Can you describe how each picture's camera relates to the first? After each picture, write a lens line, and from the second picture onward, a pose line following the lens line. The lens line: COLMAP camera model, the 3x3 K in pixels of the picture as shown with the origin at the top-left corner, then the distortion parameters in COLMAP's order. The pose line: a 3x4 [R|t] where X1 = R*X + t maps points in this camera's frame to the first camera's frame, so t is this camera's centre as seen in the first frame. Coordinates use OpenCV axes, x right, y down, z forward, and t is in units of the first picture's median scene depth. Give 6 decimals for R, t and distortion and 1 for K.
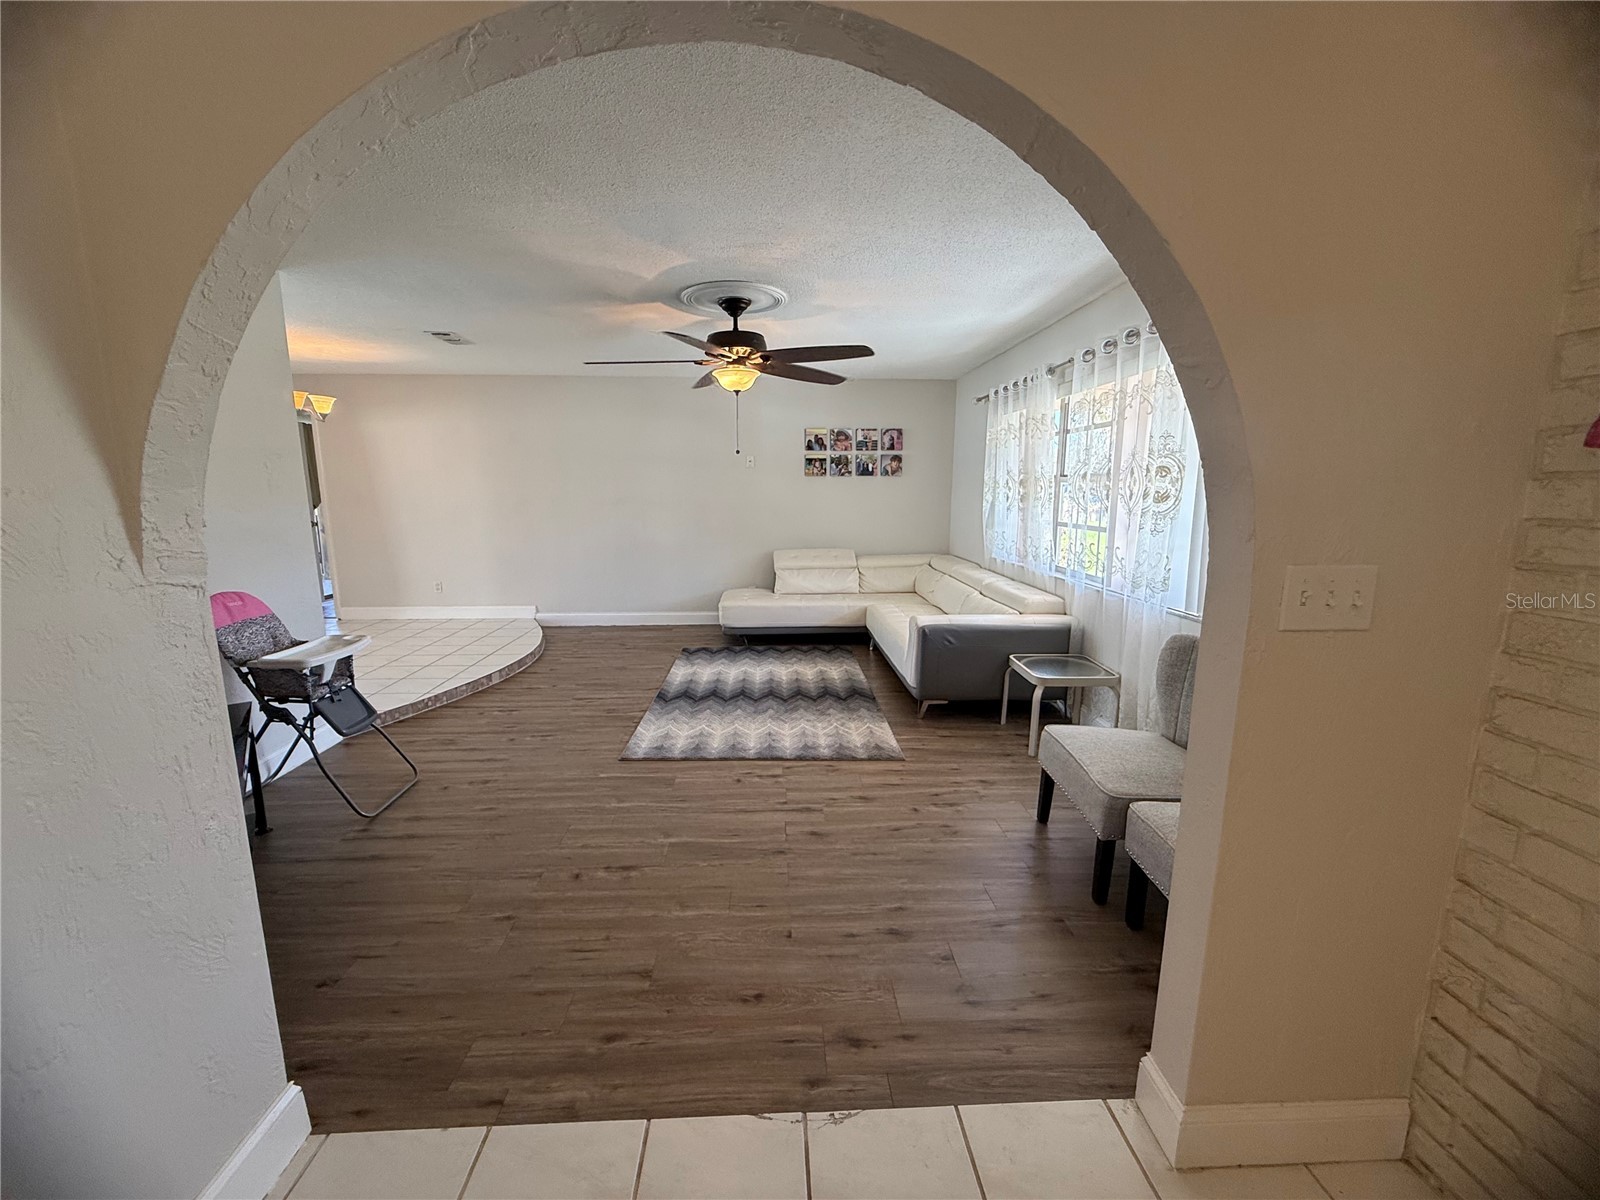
lens RADIAL K [[639.6, 0, 794.9], [0, 639.6, 599.6], [0, 0, 1]] dist [0.000282, 0.000035]
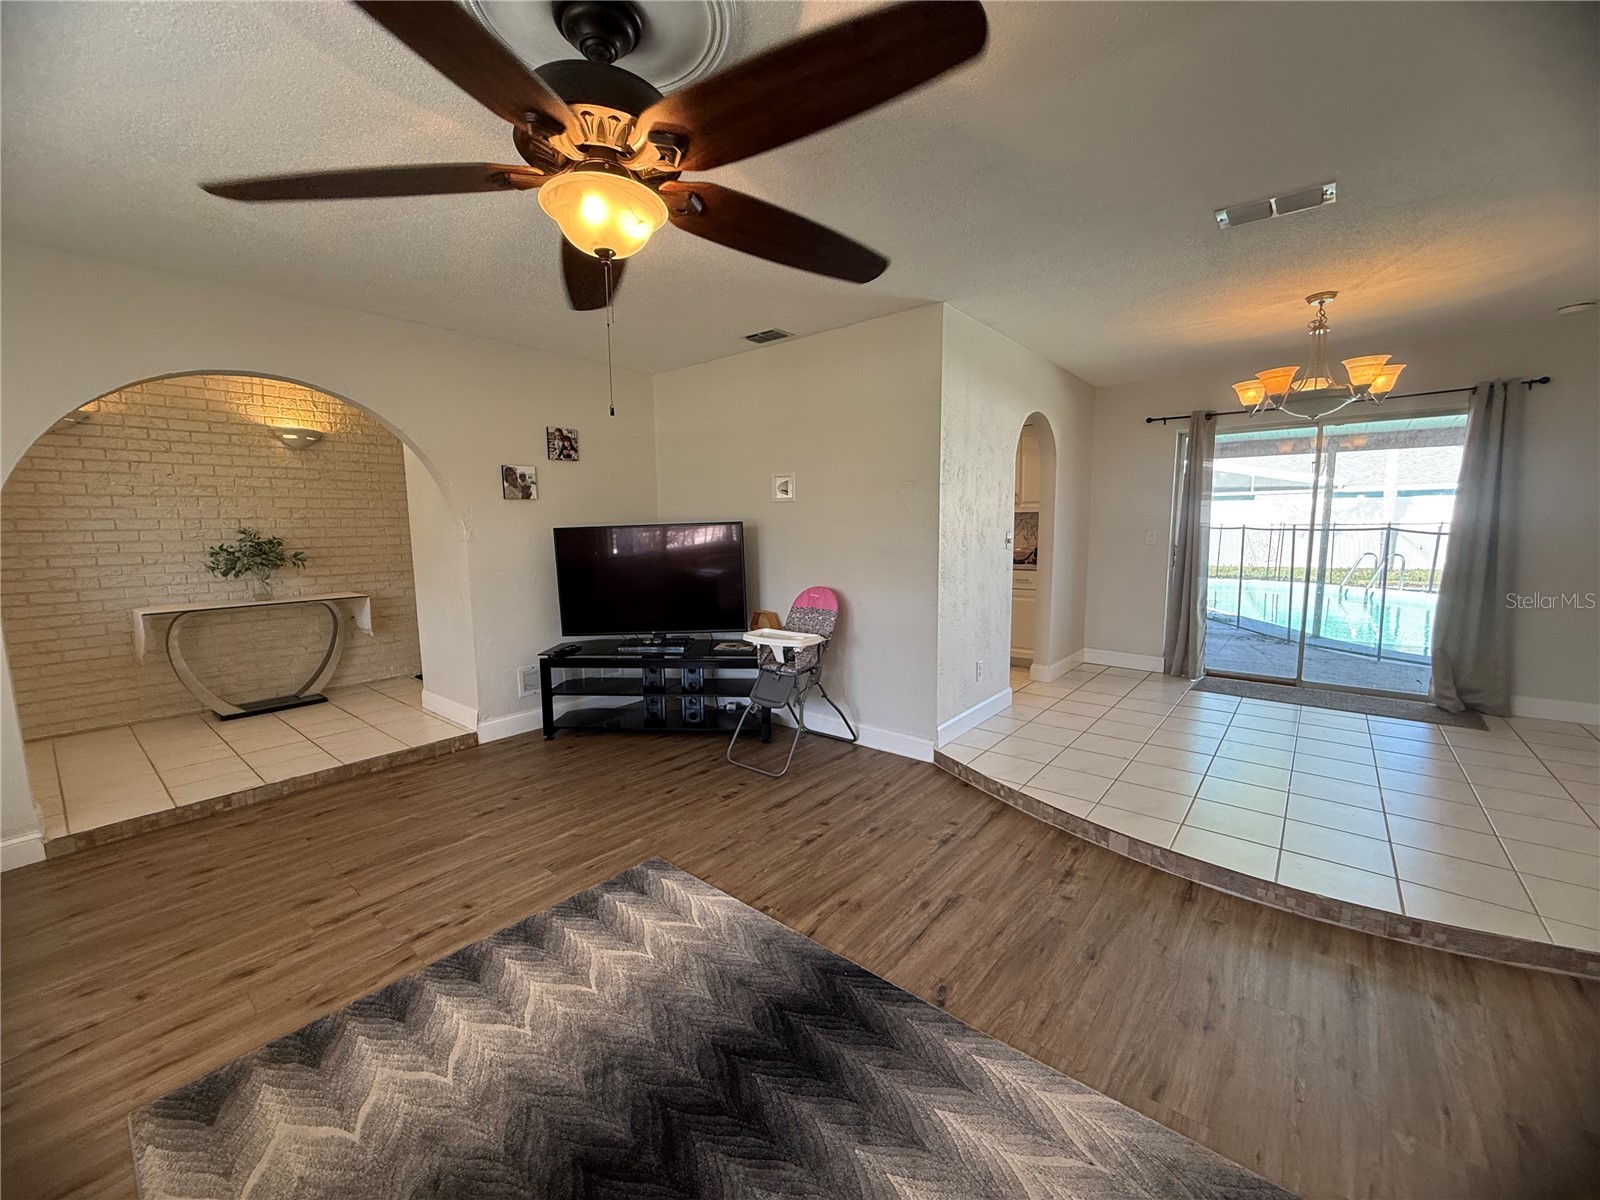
lens RADIAL K [[639.6, 0, 795.1], [0, 639.6, 599.9], [0, 0, 1]] dist [0.000282, 0.000035]
pose [[-0.669965, 0.096739, -0.736062, 0.138489], [-0.117060, 0.965305, 0.233417, -0.225807], [0.733105, 0.242545, -0.635397, 1.374033]]
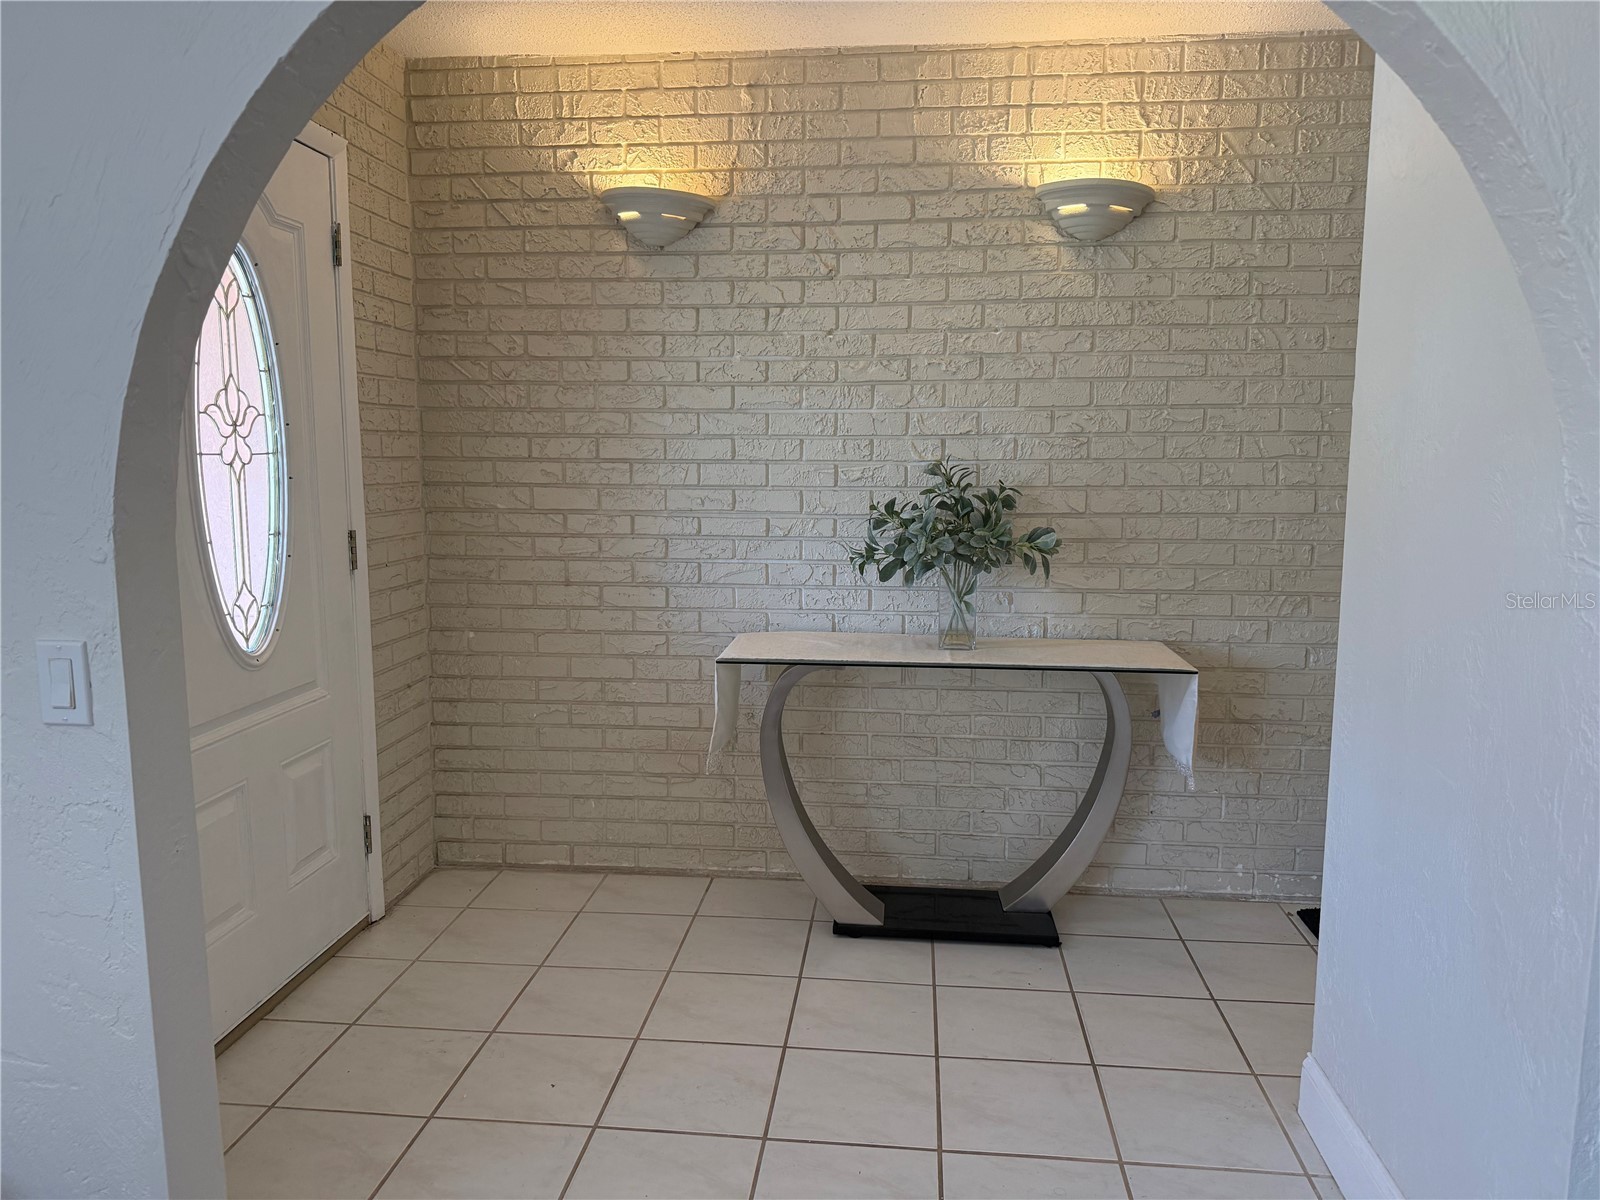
lens RADIAL K [[1137.5, 0, 800.4], [0, 1137.5, 606.9], [0, 0, 1]] dist [0.070612, -0.011802]
pose [[-0.989077, -0.021864, 0.145767, -0.084607], [0.023550, 0.952793, 0.302707, -0.109382], [-0.145504, 0.302834, -0.941871, 0.668854]]
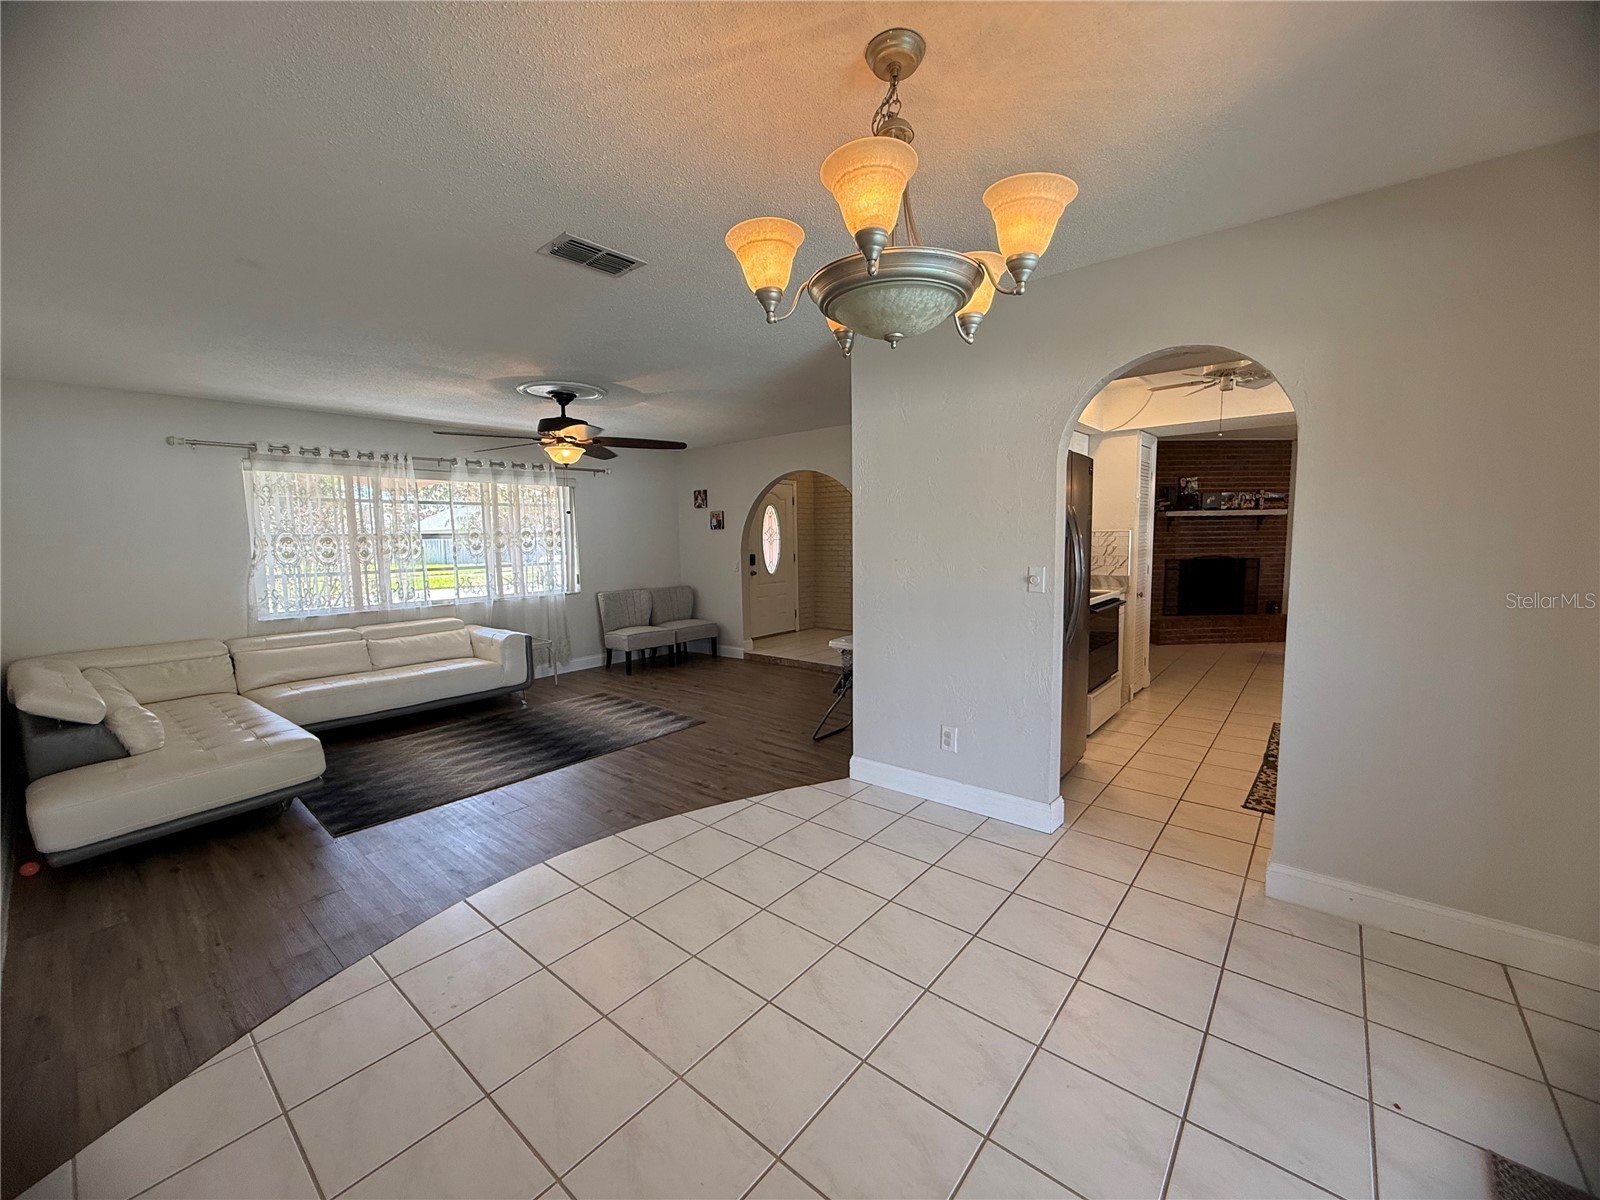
lens RADIAL K [[639.6, 0, 796.5], [0, 639.6, 600.9], [0, 0, 1]] dist [0.000282, 0.000035]
pose [[-0.735842, -0.057572, 0.674701, -1.257135], [0.133228, 0.964595, 0.227609, -0.290984], [-0.663918, 0.257374, -0.702120, 1.627381]]
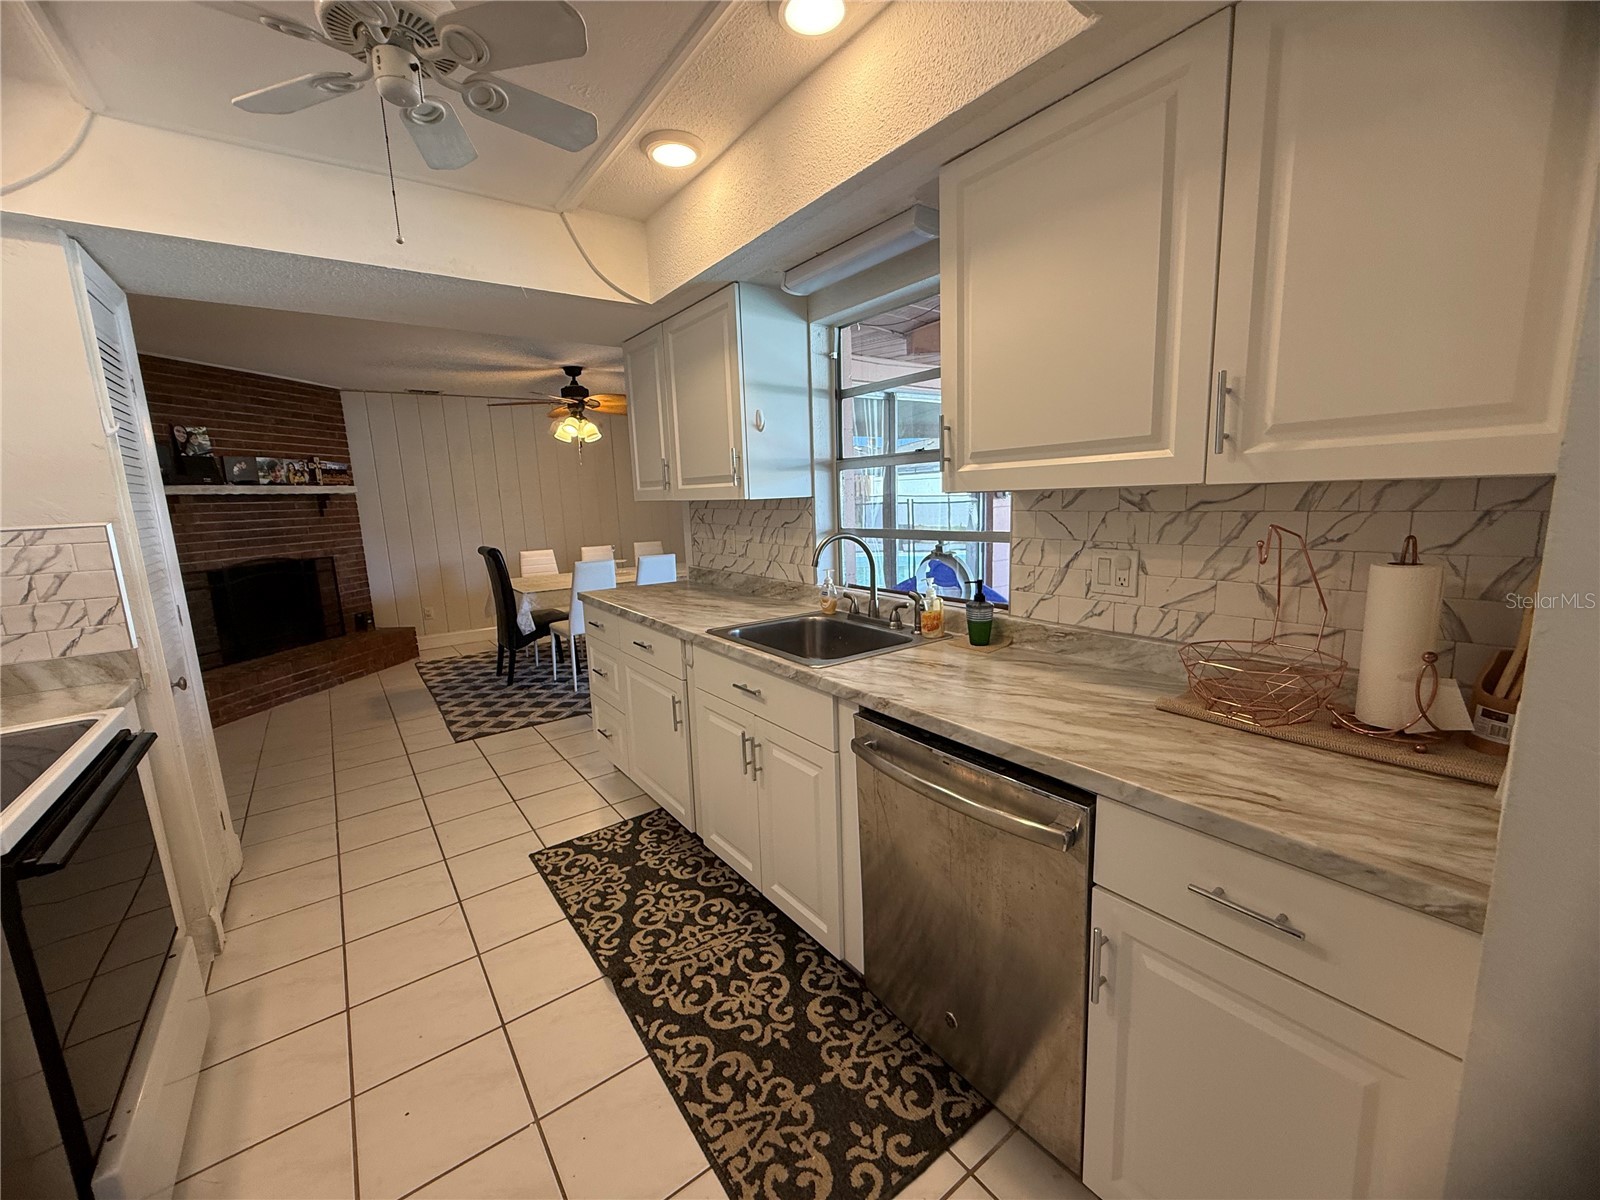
lens RADIAL K [[639.6, 0, 795.2], [0, 639.6, 599.9], [0, 0, 1]] dist [0.000282, 0.000035]
pose [[-0.830307, 0.123603, -0.543427, -1.024020], [-0.058358, 0.950451, 0.305347, -0.160393], [0.554242, 0.285245, -0.781953, 0.875705]]
